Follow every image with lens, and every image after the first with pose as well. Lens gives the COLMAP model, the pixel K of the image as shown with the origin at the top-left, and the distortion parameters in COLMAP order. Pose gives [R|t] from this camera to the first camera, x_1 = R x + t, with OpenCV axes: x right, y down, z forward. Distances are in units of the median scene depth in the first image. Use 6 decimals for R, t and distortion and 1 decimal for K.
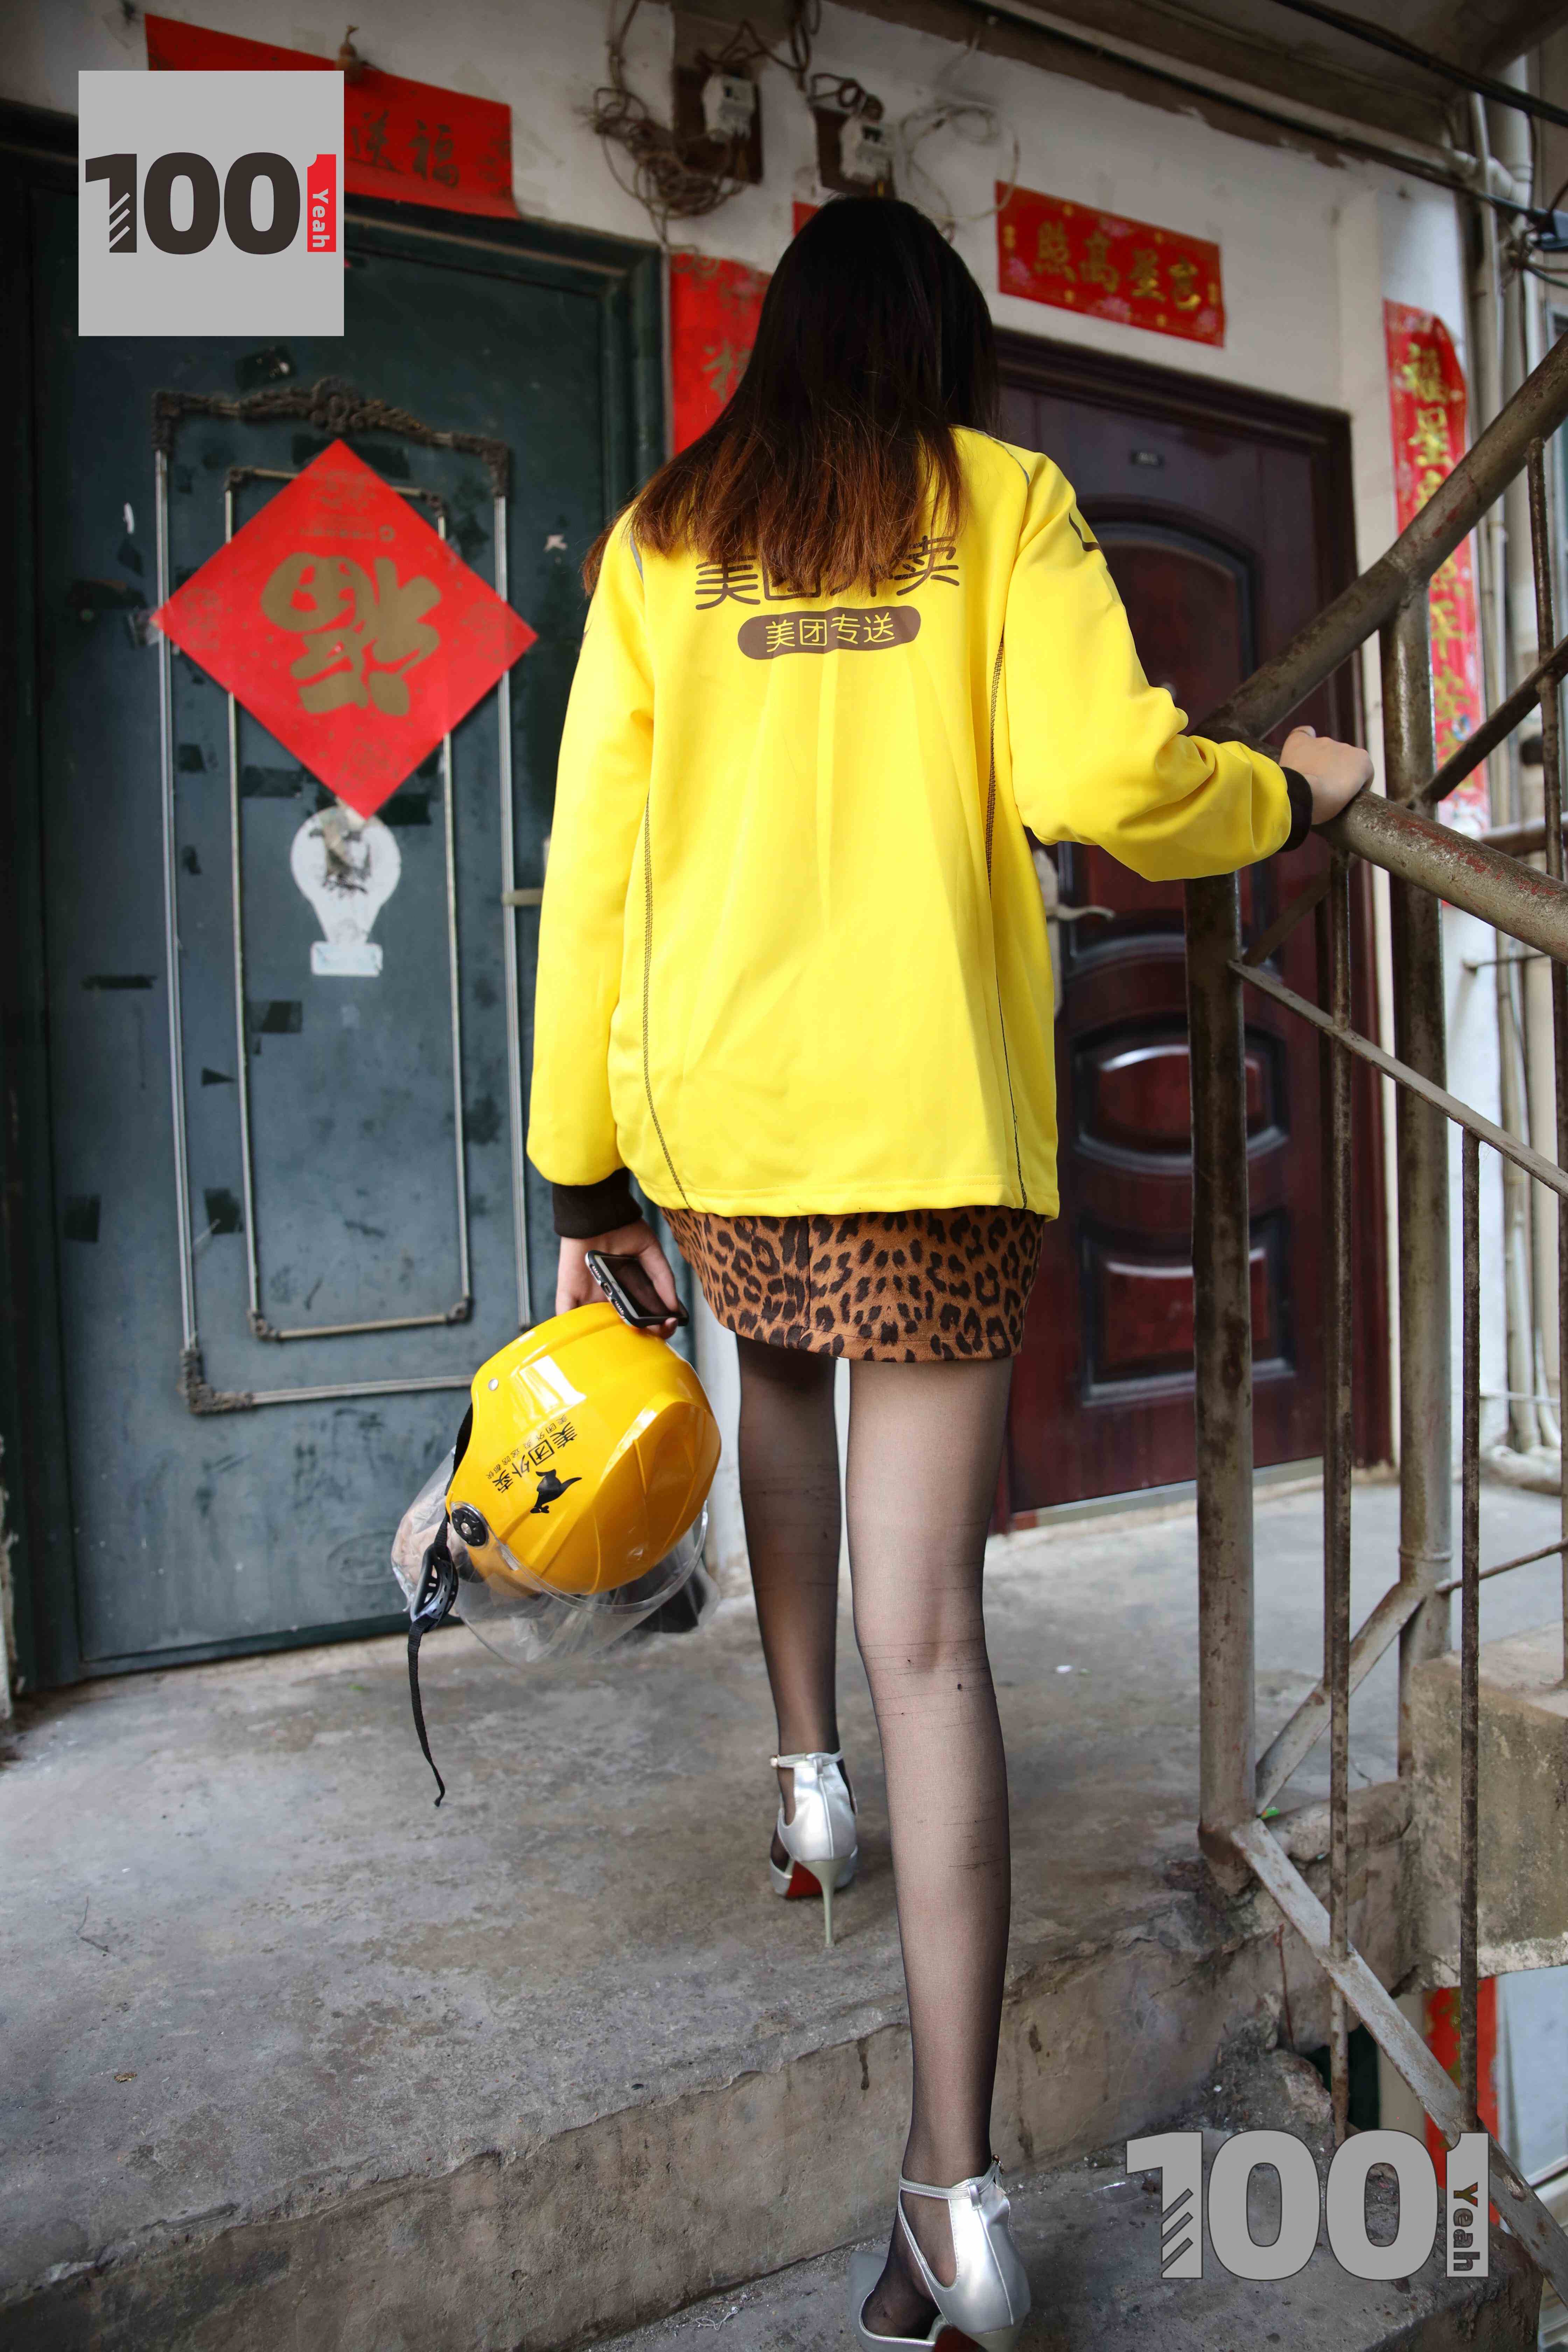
lens RADIAL K [[1577.6, 0, 784.0], [0, 1577.6, 1176.0], [0, 0, 1]] dist [-0.133057, 0.090771]
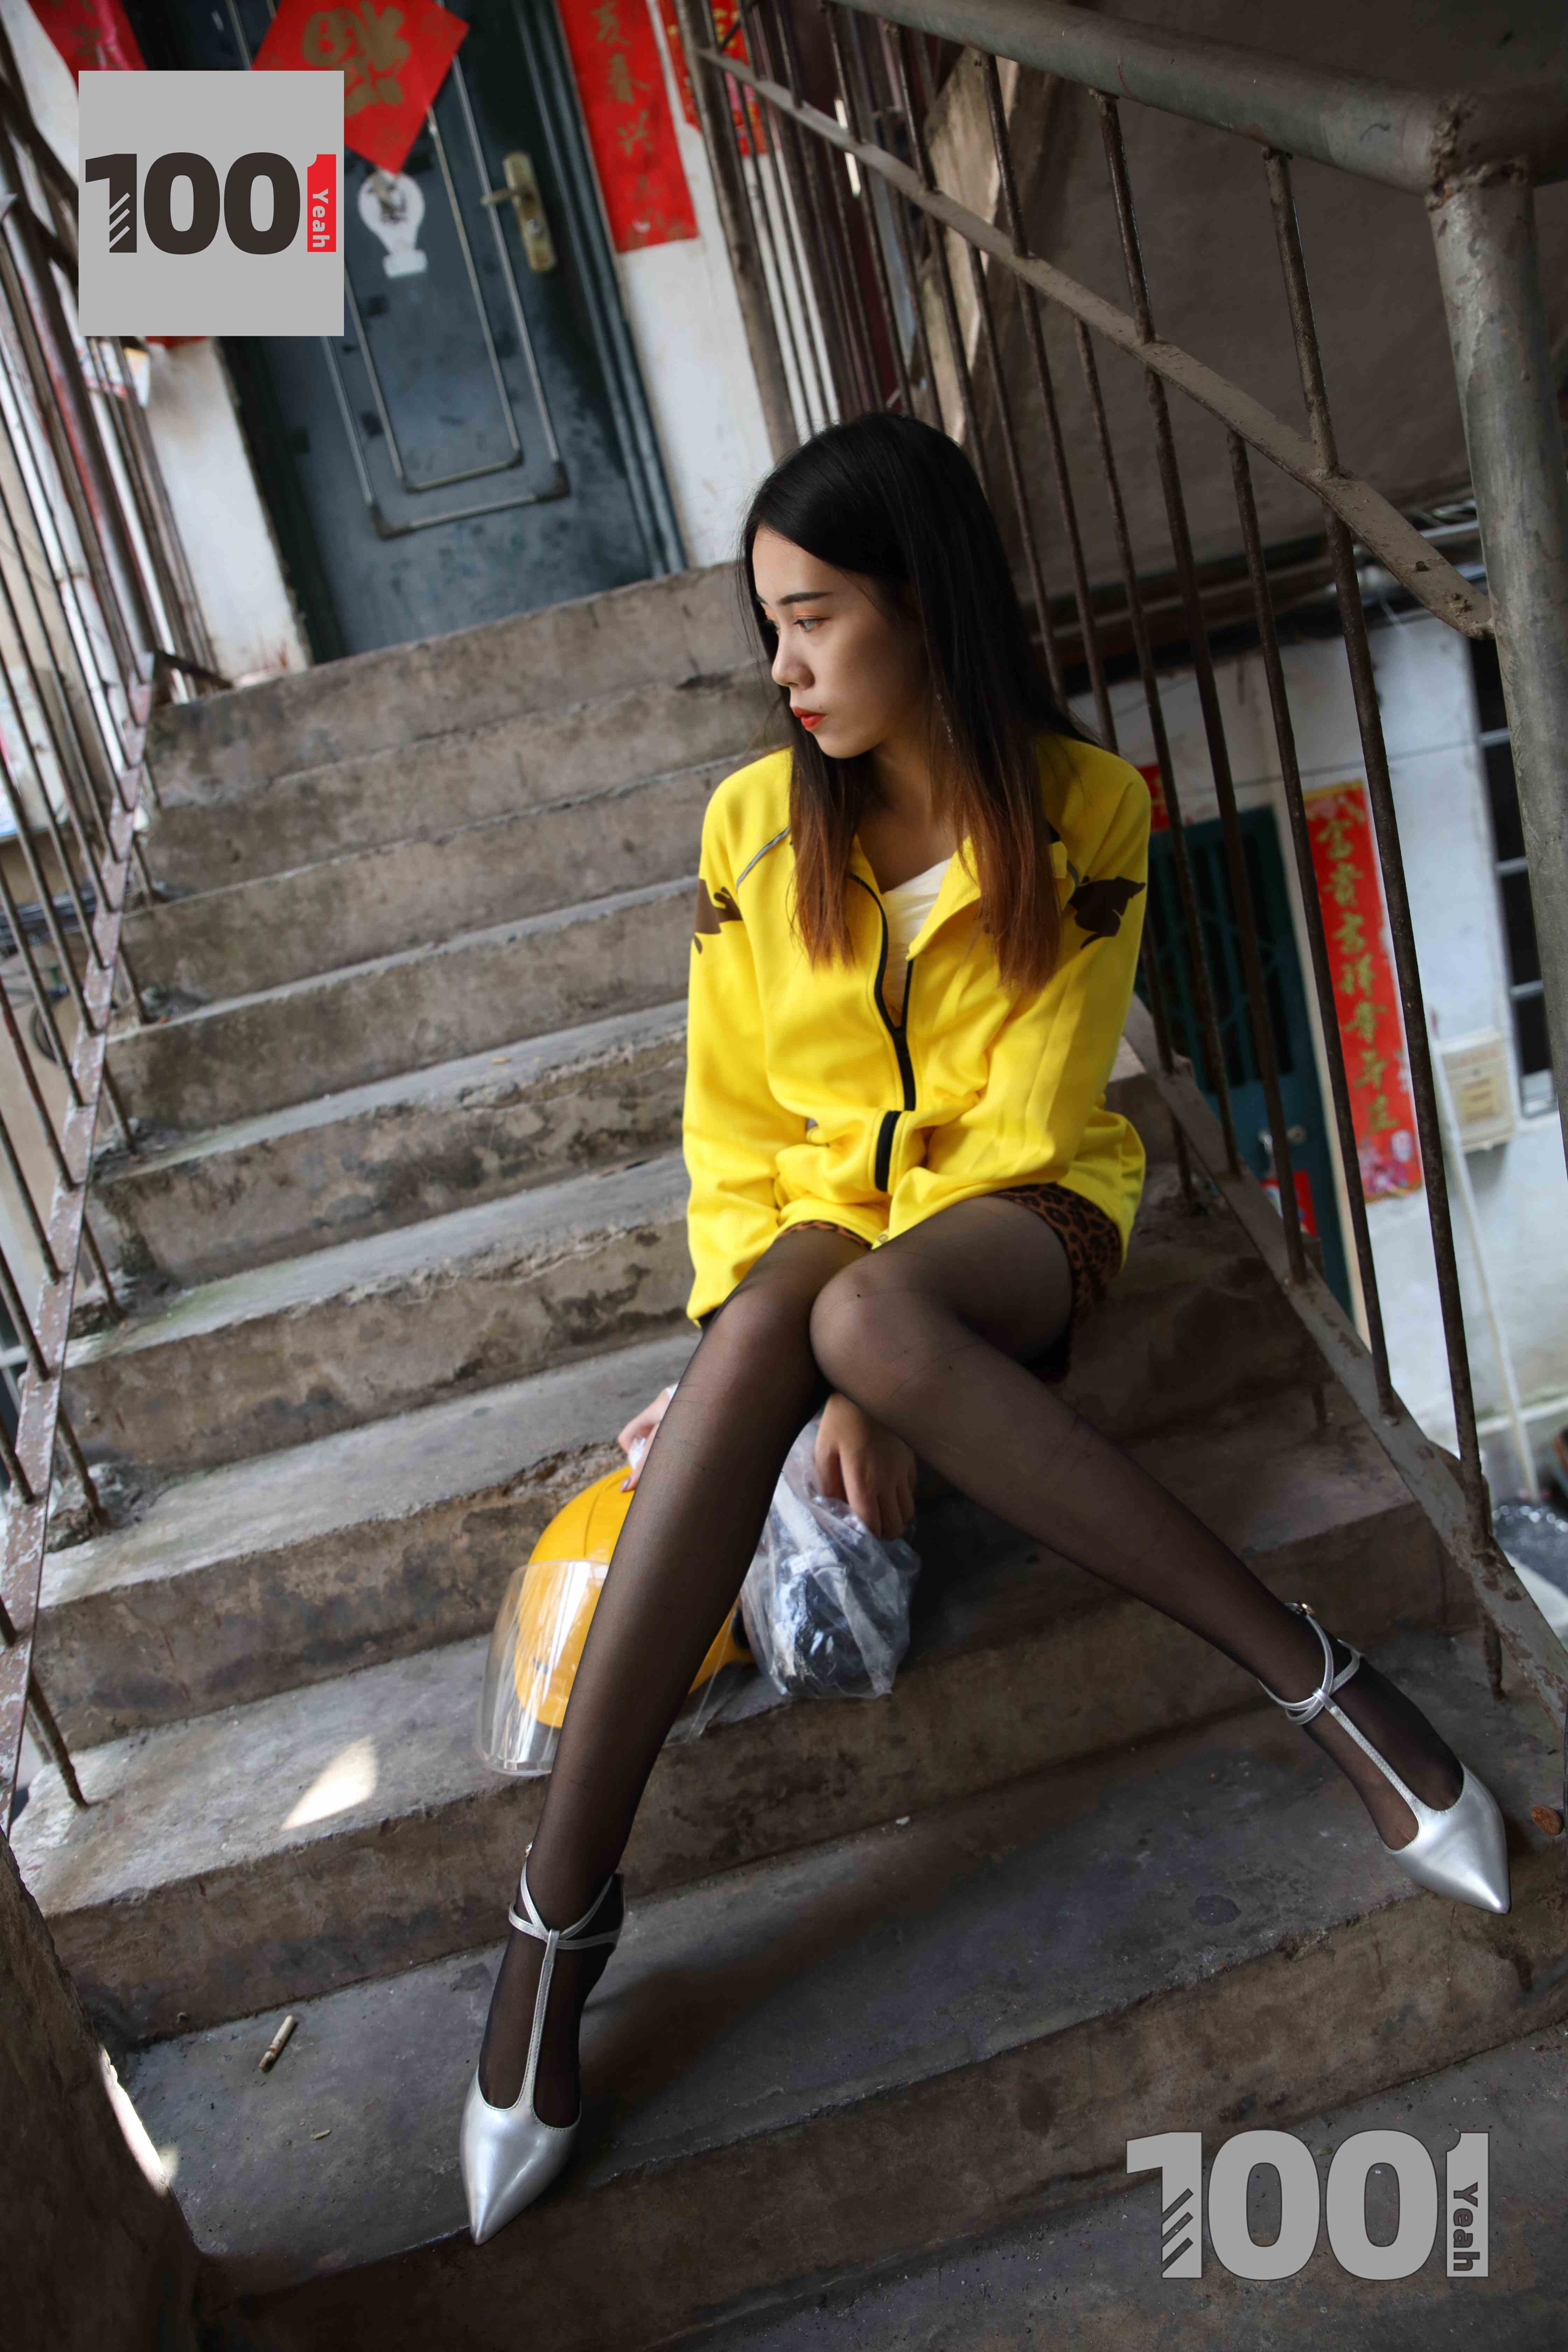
lens RADIAL K [[1577.6, 0, 784.0], [0, 1577.6, 1176.0], [0, 0, 1]] dist [-0.133057, 0.090771]
pose [[0.935221, -0.106305, -0.337729, 0.577376], [0.193254, 0.952508, 0.235331, 0.514339], [0.296673, -0.285354, 0.911350, -0.708692]]
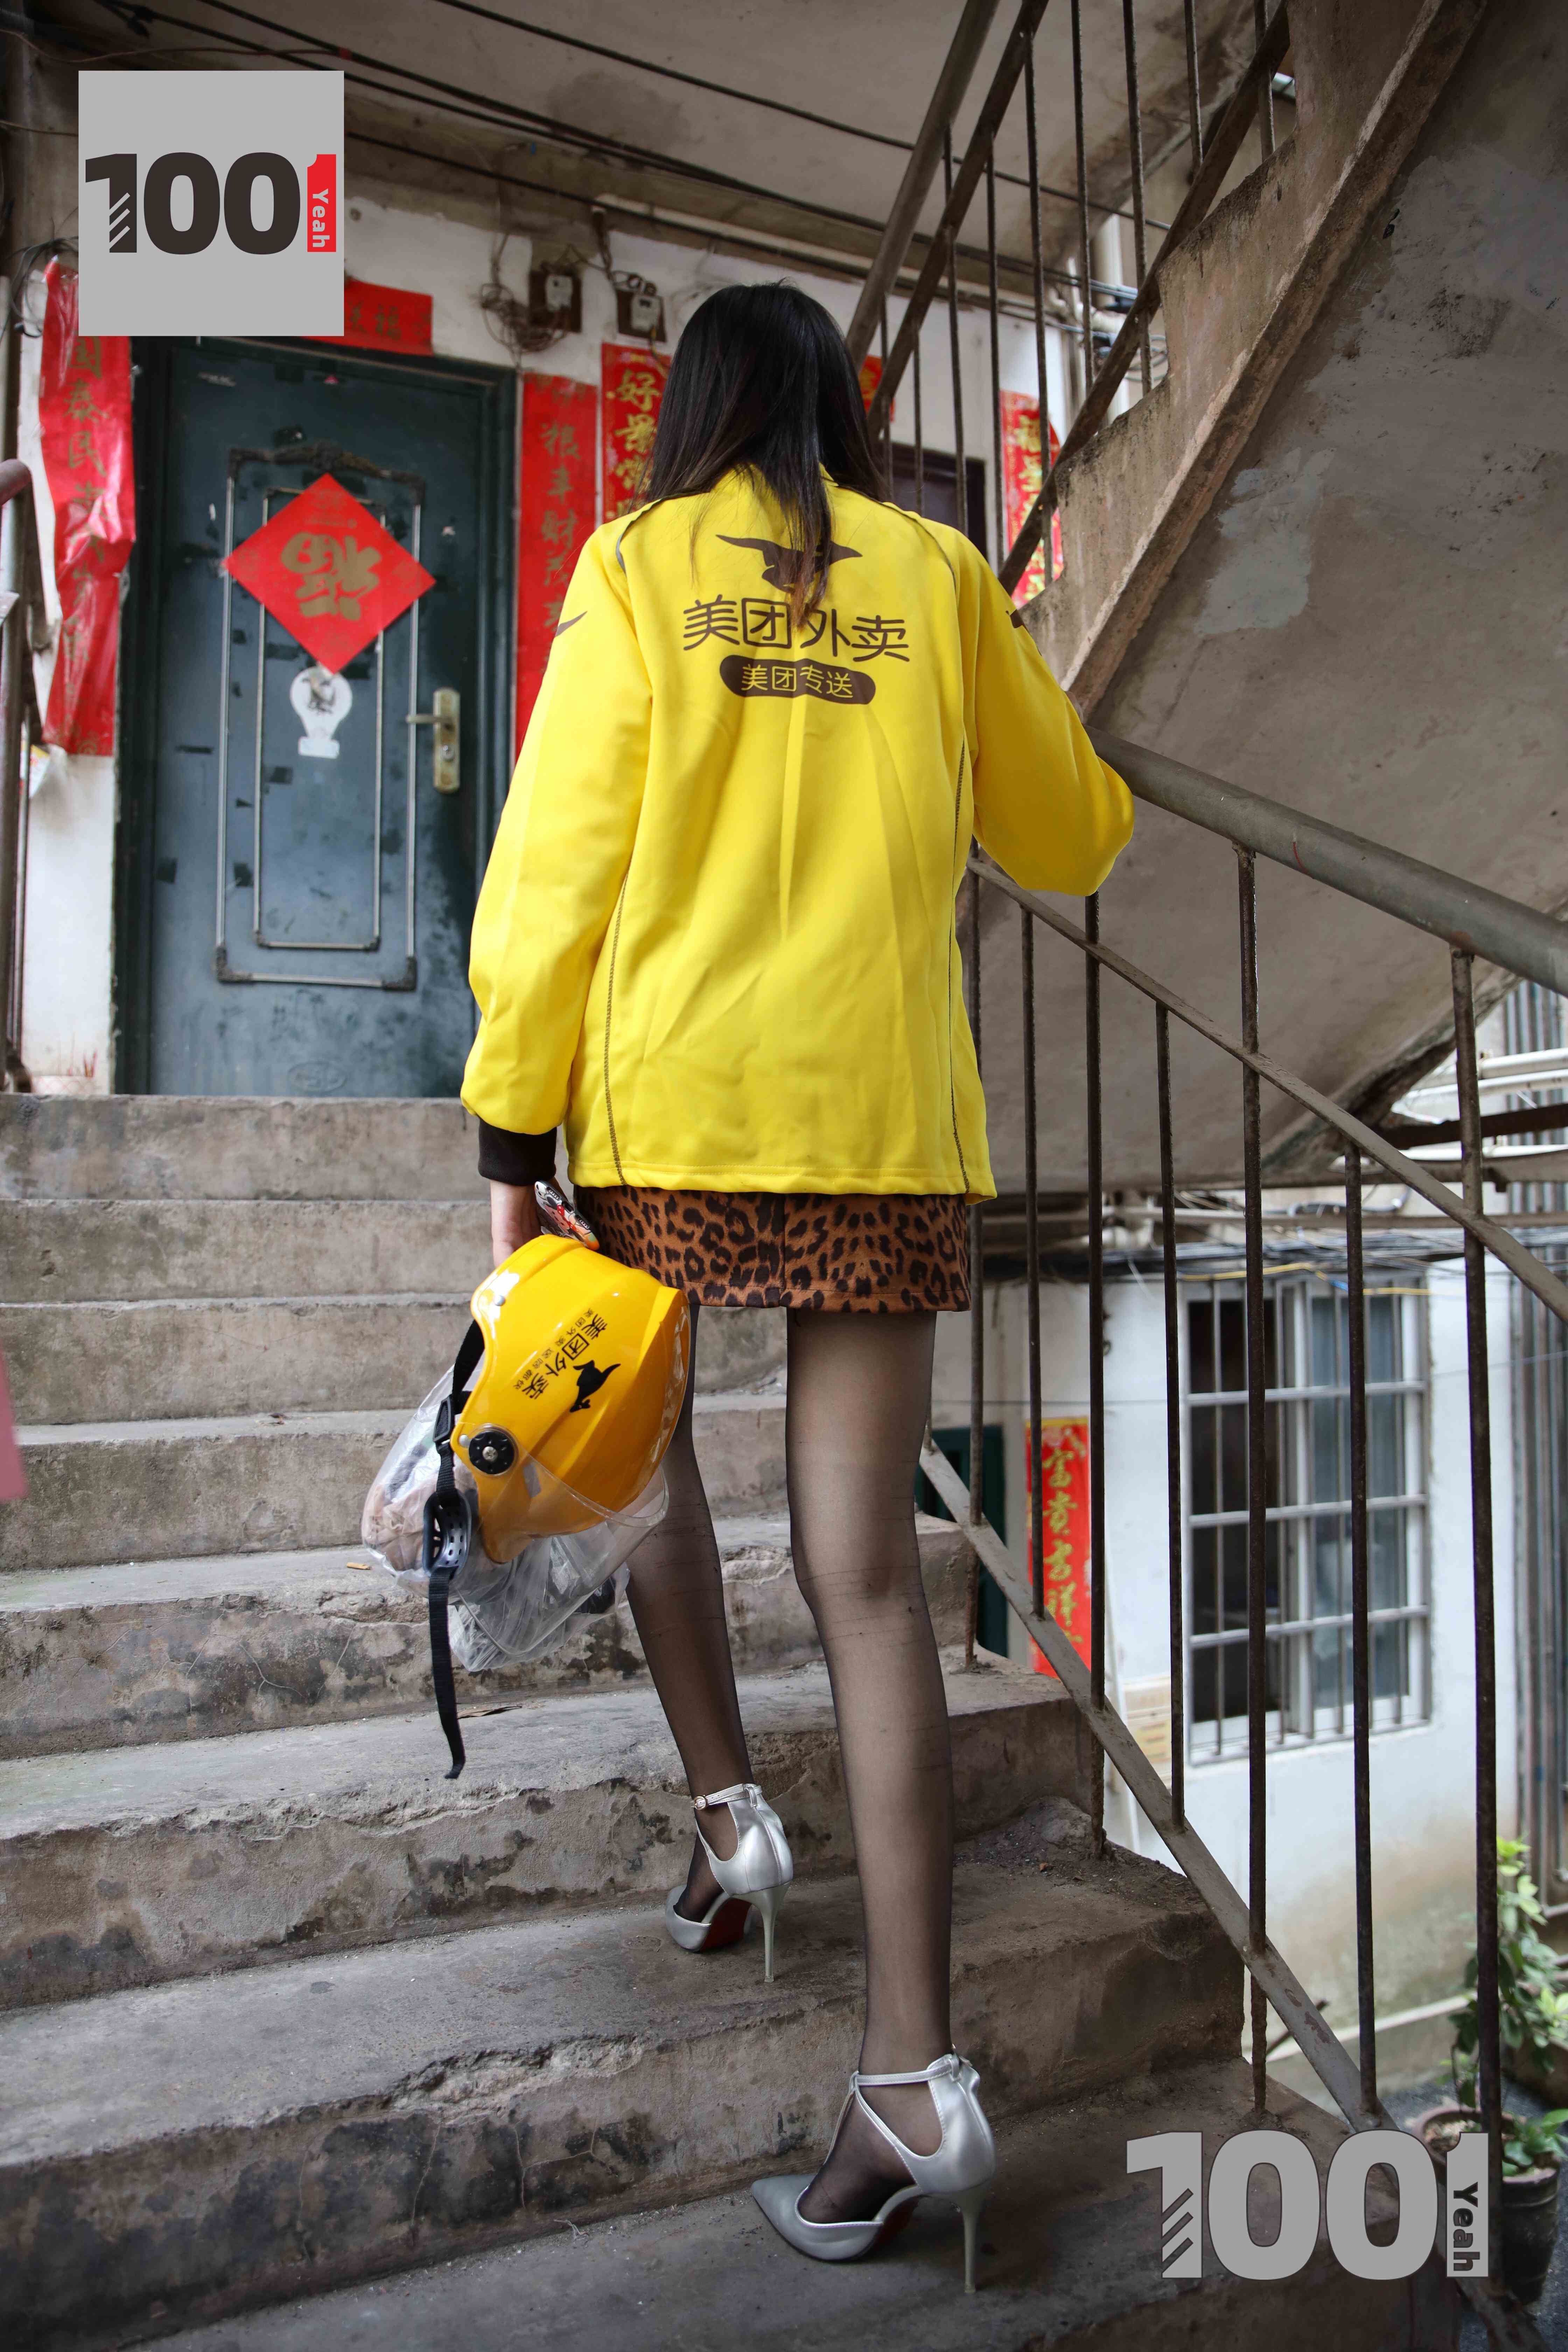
lens RADIAL K [[1589.3, 0, 784.0], [0, 1589.3, 1176.0], [0, 0, 1]] dist [-0.133458, 0.094440]
pose [[0.997317, 0.016793, -0.071256, 0.398170], [-0.022247, 0.996826, -0.076443, 0.484556], [0.069746, 0.077823, 0.994525, -0.732557]]
